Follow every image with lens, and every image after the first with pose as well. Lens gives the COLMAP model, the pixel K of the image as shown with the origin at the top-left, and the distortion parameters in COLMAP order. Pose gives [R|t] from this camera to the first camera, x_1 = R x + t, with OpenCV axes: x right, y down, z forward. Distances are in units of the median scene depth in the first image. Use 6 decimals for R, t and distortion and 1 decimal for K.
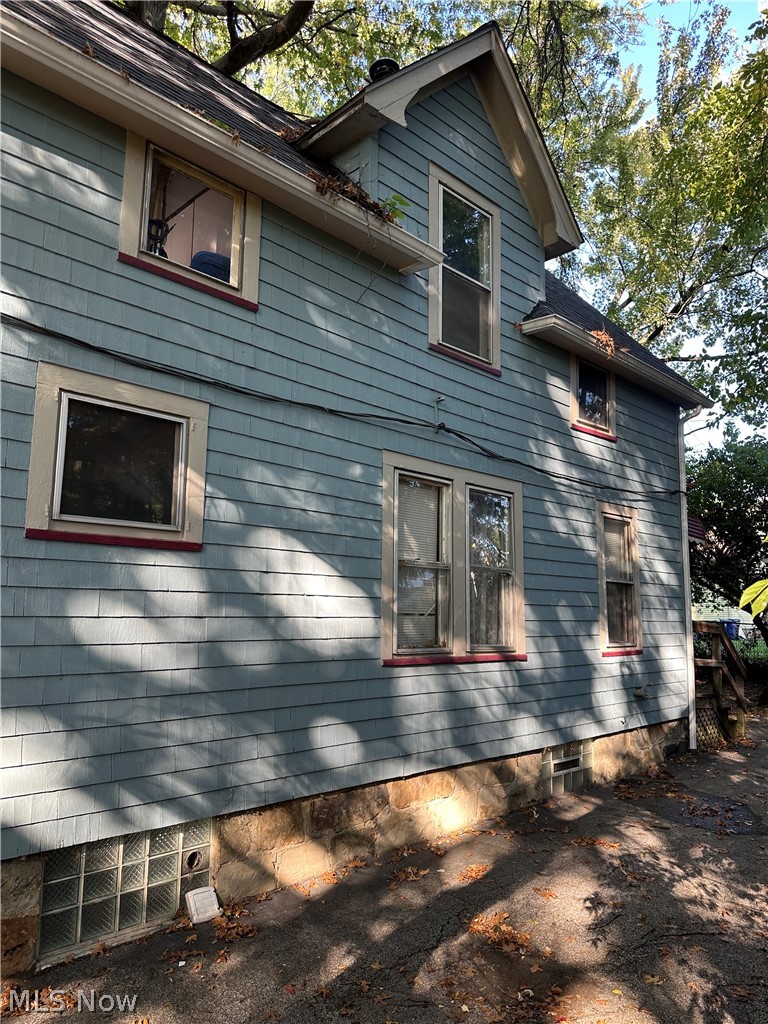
lens RADIAL K [[709.6, 0, 384.0], [0, 709.6, 512.0], [0, 0, 1]] dist [0.174630, -0.281409]
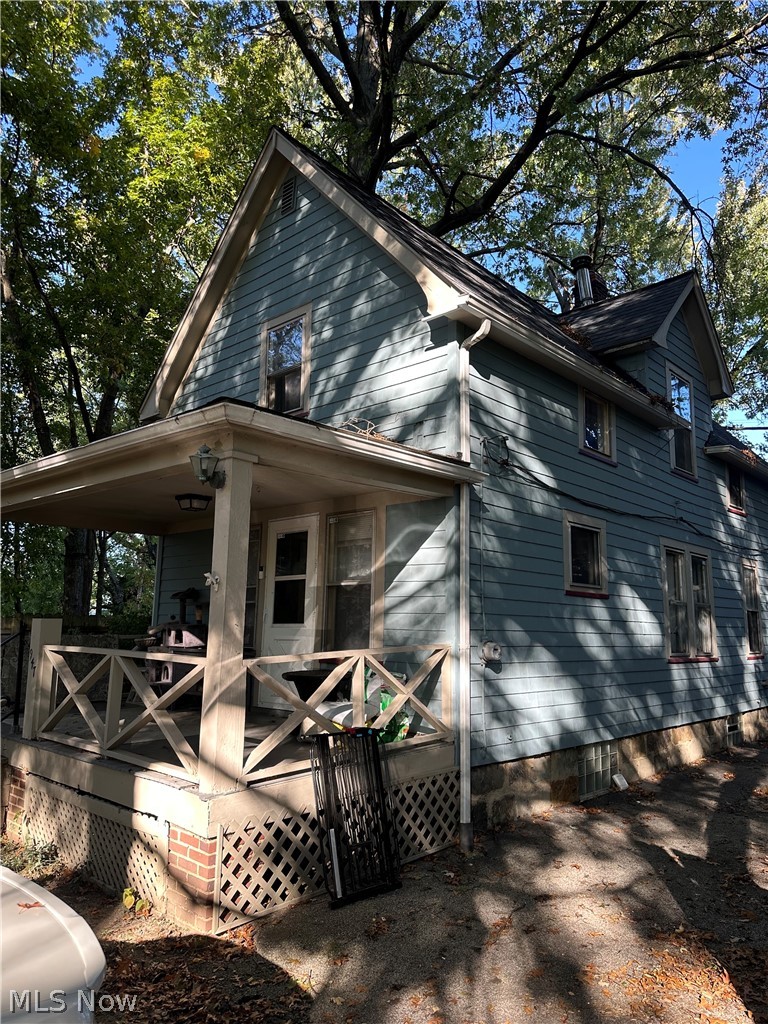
lens RADIAL K [[709.6, 0, 384.0], [0, 709.6, 512.0], [0, 0, 1]] dist [0.174630, -0.281409]
pose [[0.998887, 0.008737, 0.046349, -0.688420], [-0.007819, 0.999771, -0.019944, -0.097509], [-0.046513, 0.019560, 0.998726, -0.654737]]
